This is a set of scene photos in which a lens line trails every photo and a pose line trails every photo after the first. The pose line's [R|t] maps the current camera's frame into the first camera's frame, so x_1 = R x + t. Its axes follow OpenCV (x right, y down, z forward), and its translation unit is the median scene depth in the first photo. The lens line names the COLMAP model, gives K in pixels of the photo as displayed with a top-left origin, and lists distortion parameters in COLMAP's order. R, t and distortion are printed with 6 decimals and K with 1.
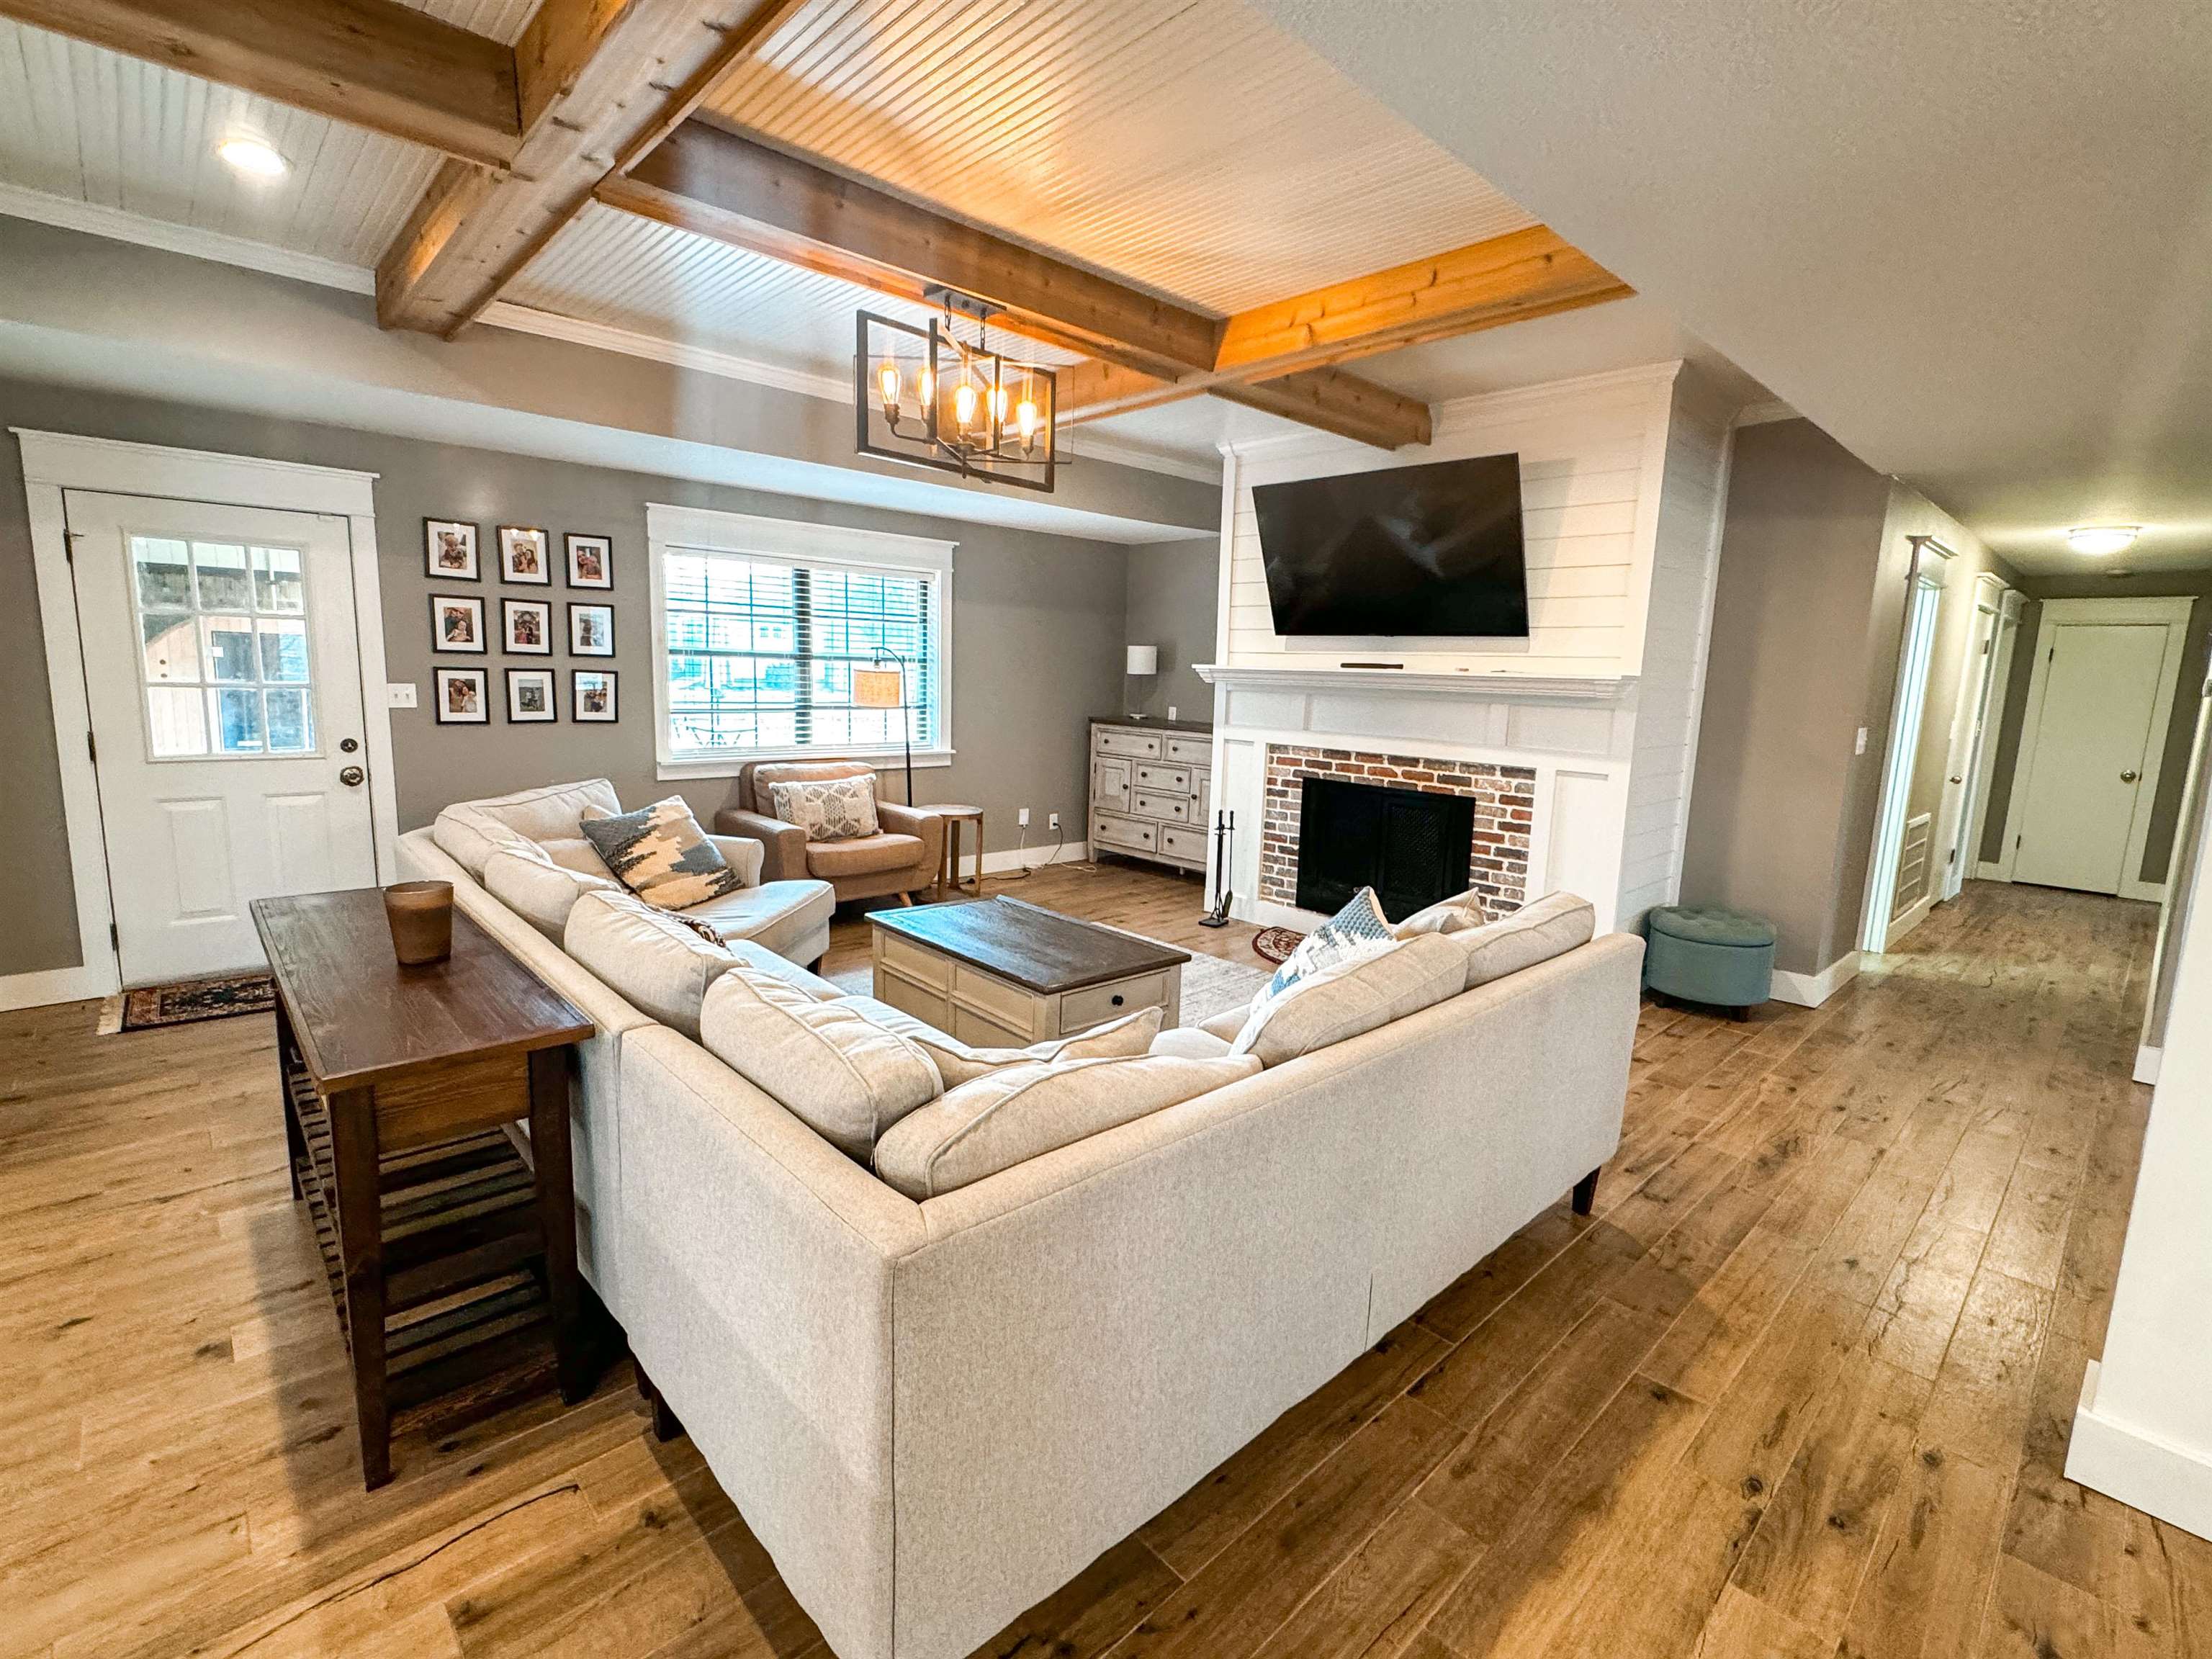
lens RADIAL K [[1013.6, 0, 1101.1], [0, 1013.6, 823.4], [0, 0, 1]] dist [-0.003010, 0.000505]
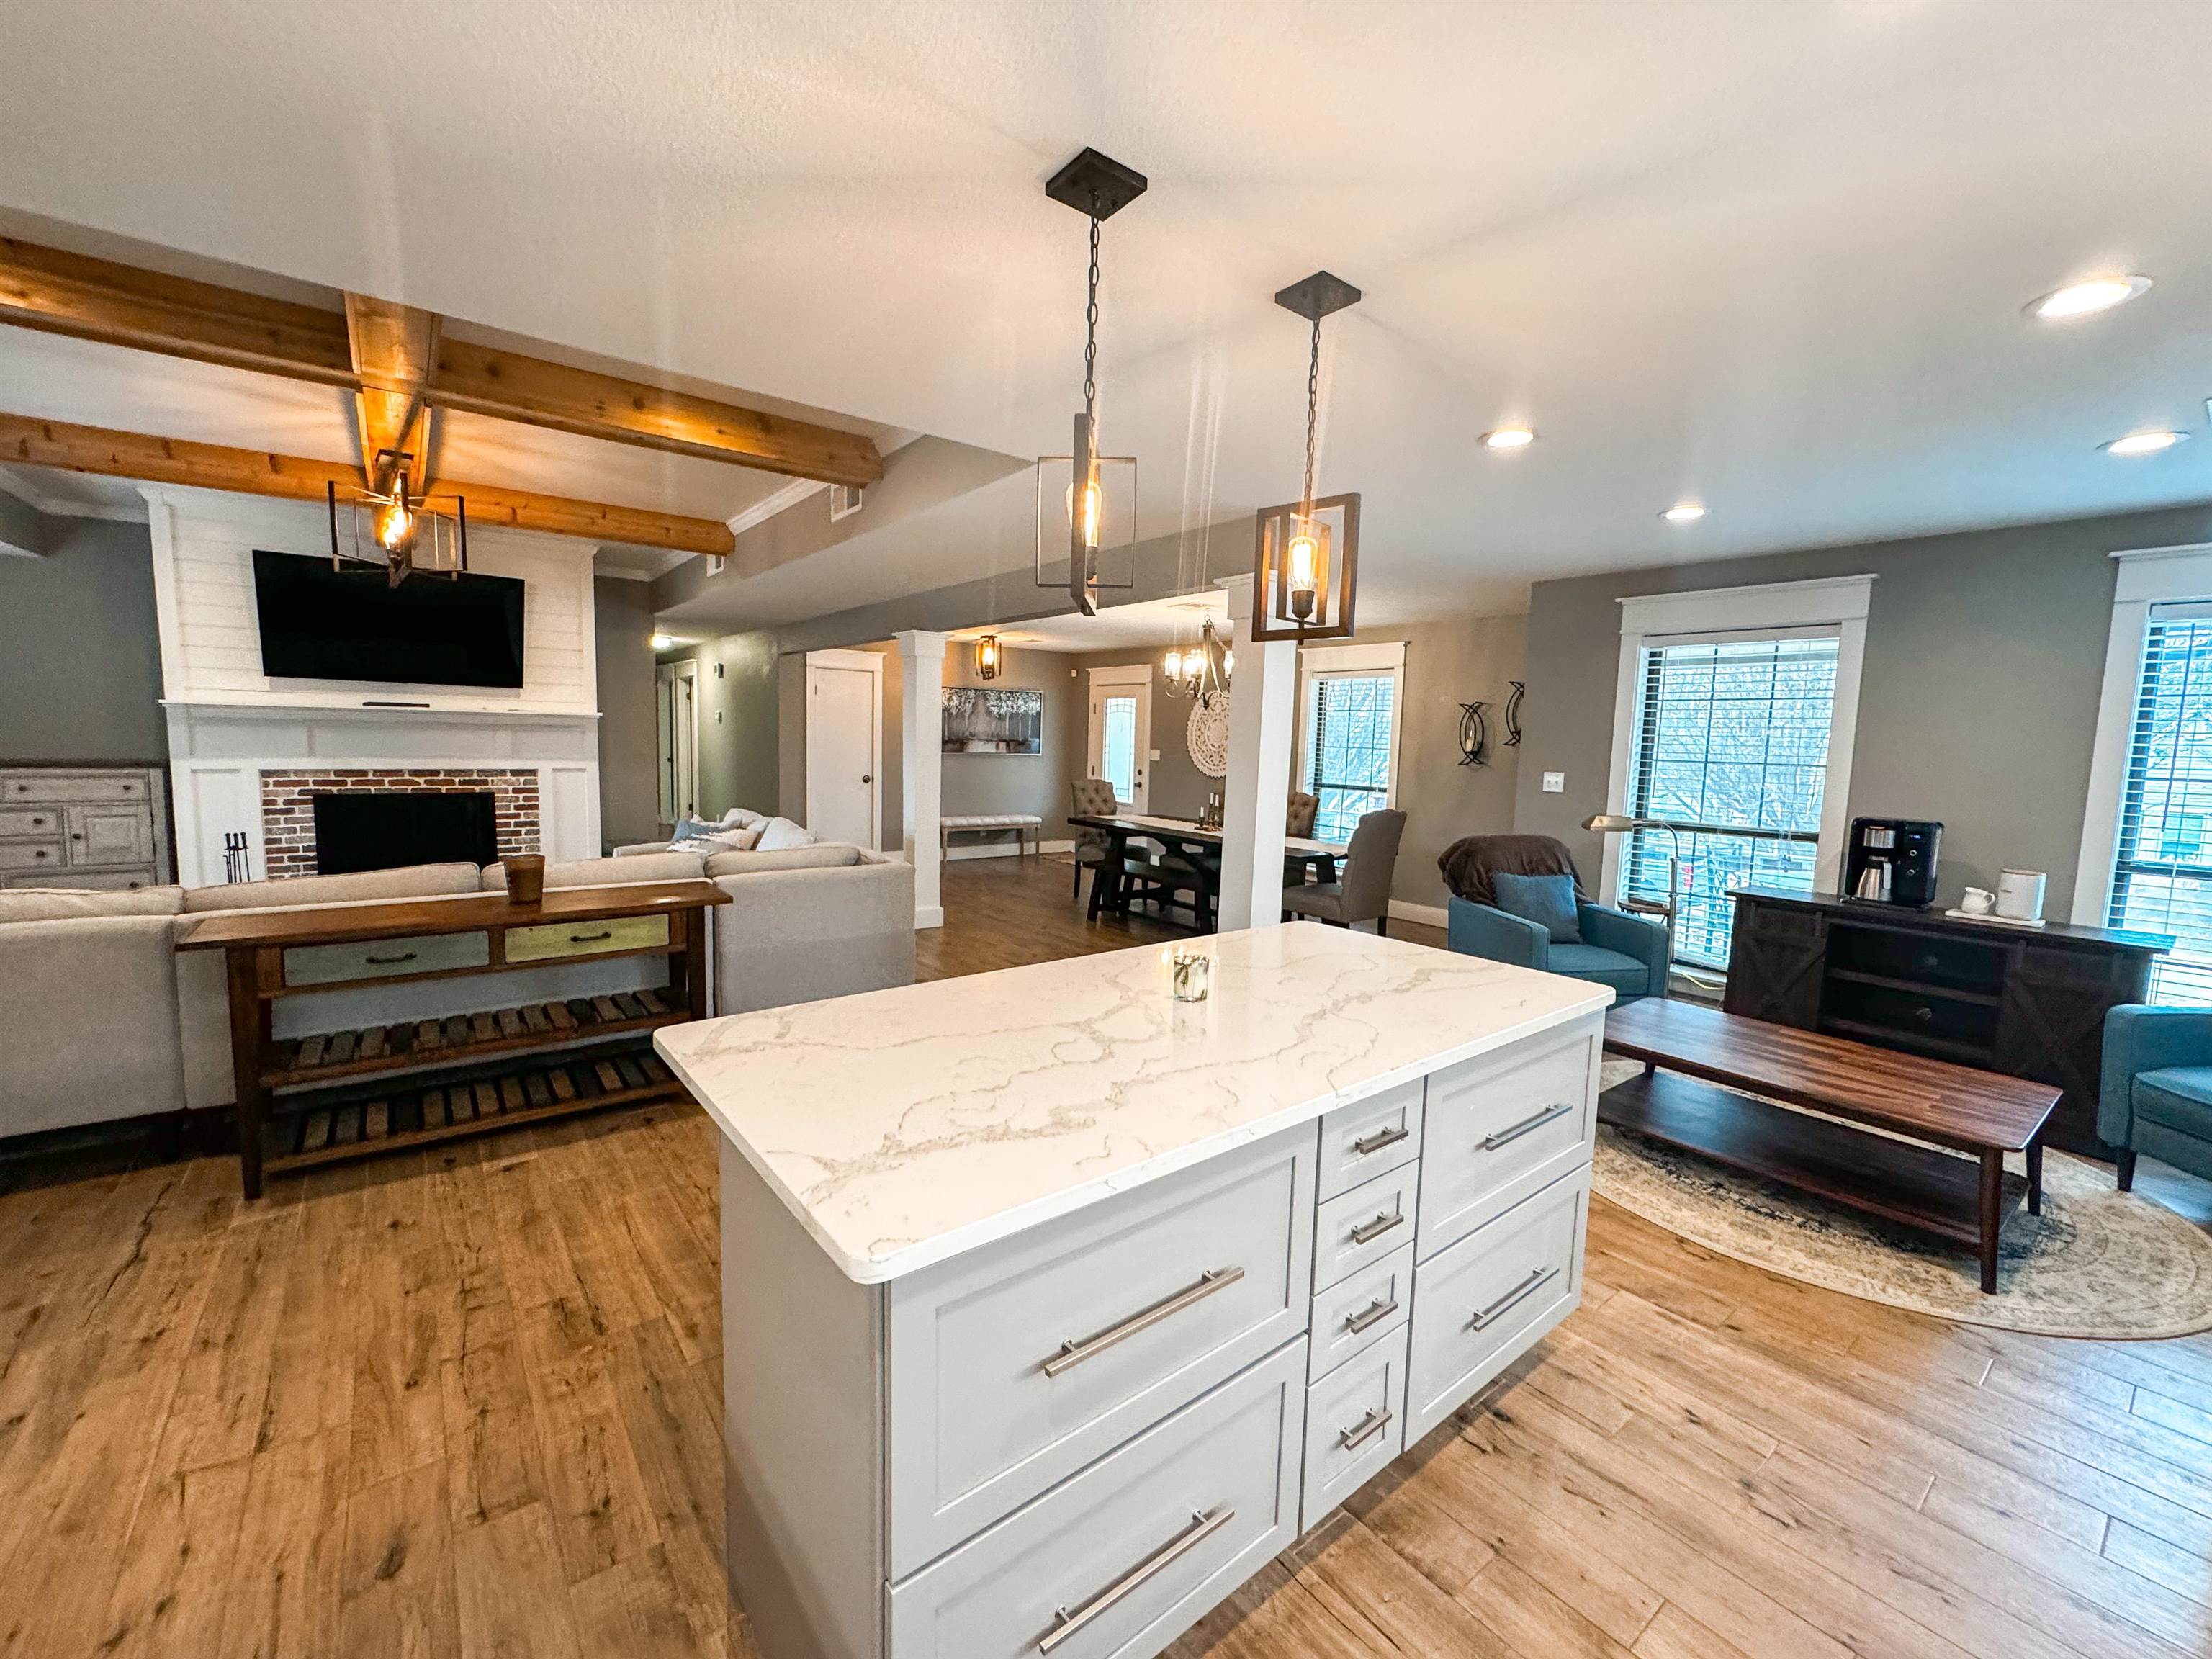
lens RADIAL K [[907.1, 0, 1103.7], [0, 907.1, 826.9], [0, 0, 1]] dist [-0.002706, -0.000009]
pose [[0.090904, -0.129851, 0.987358, -0.852459], [0.126648, 0.984920, 0.117870, -0.017205], [-0.987774, 0.114332, 0.105979, -0.042916]]
